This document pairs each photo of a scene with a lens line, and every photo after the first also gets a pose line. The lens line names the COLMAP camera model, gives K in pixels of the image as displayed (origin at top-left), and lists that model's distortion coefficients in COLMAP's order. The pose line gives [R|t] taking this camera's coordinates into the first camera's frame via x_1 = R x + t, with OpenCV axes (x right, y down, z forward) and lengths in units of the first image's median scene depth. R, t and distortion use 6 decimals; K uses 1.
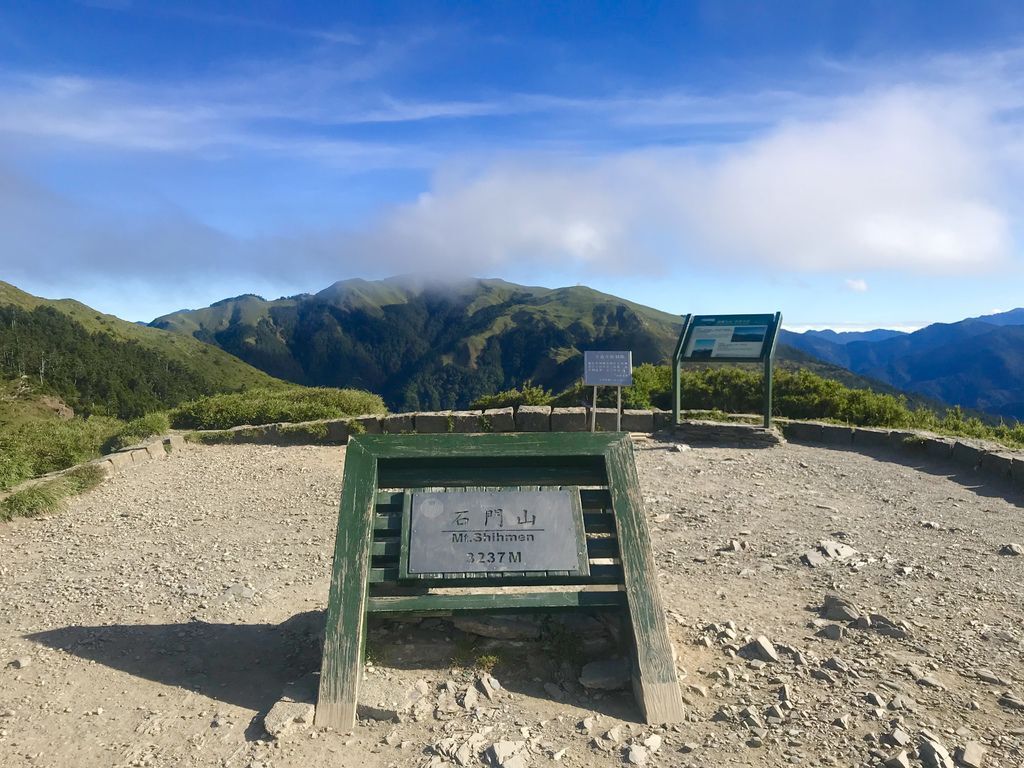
lens RADIAL K [[840.3, 0, 506.7], [0, 840.3, 376.1], [0, 0, 1]] dist [0.017263, -0.019820]
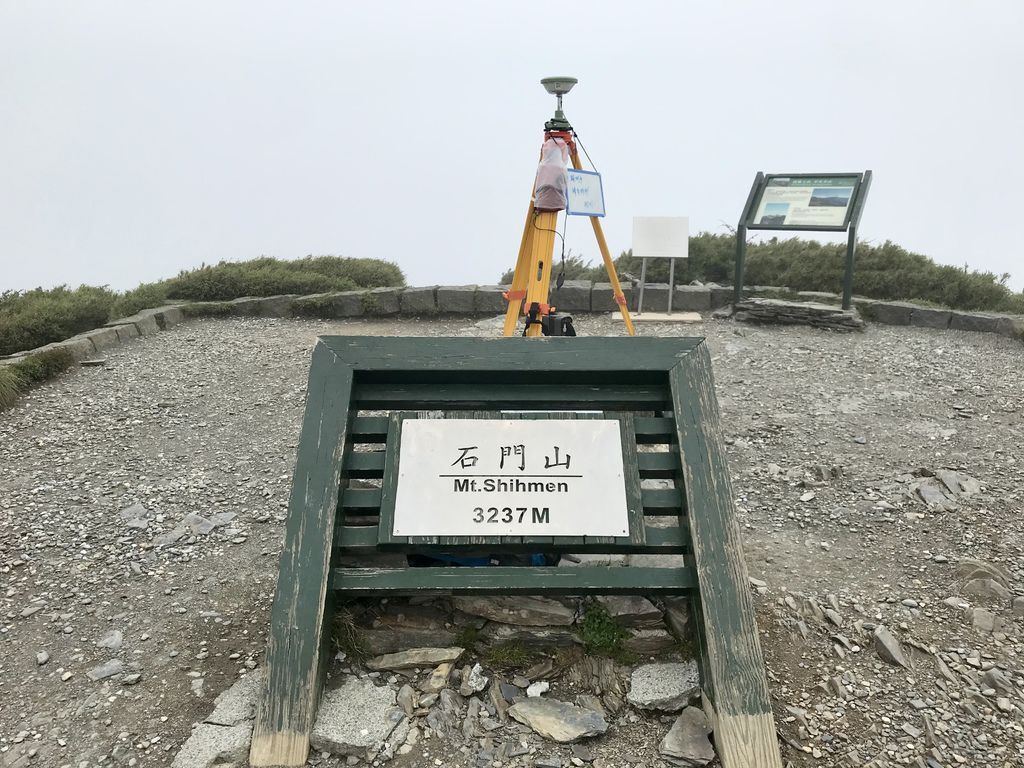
lens RADIAL K [[840.3, 0, 506.8], [0, 840.3, 377.4], [0, 0, 1]] dist [0.017263, -0.019820]
pose [[0.998899, 0.016031, -0.044090, 0.008639], [-0.008637, 0.986581, 0.163043, -0.013630], [0.046112, -0.162483, 0.985633, 0.251461]]
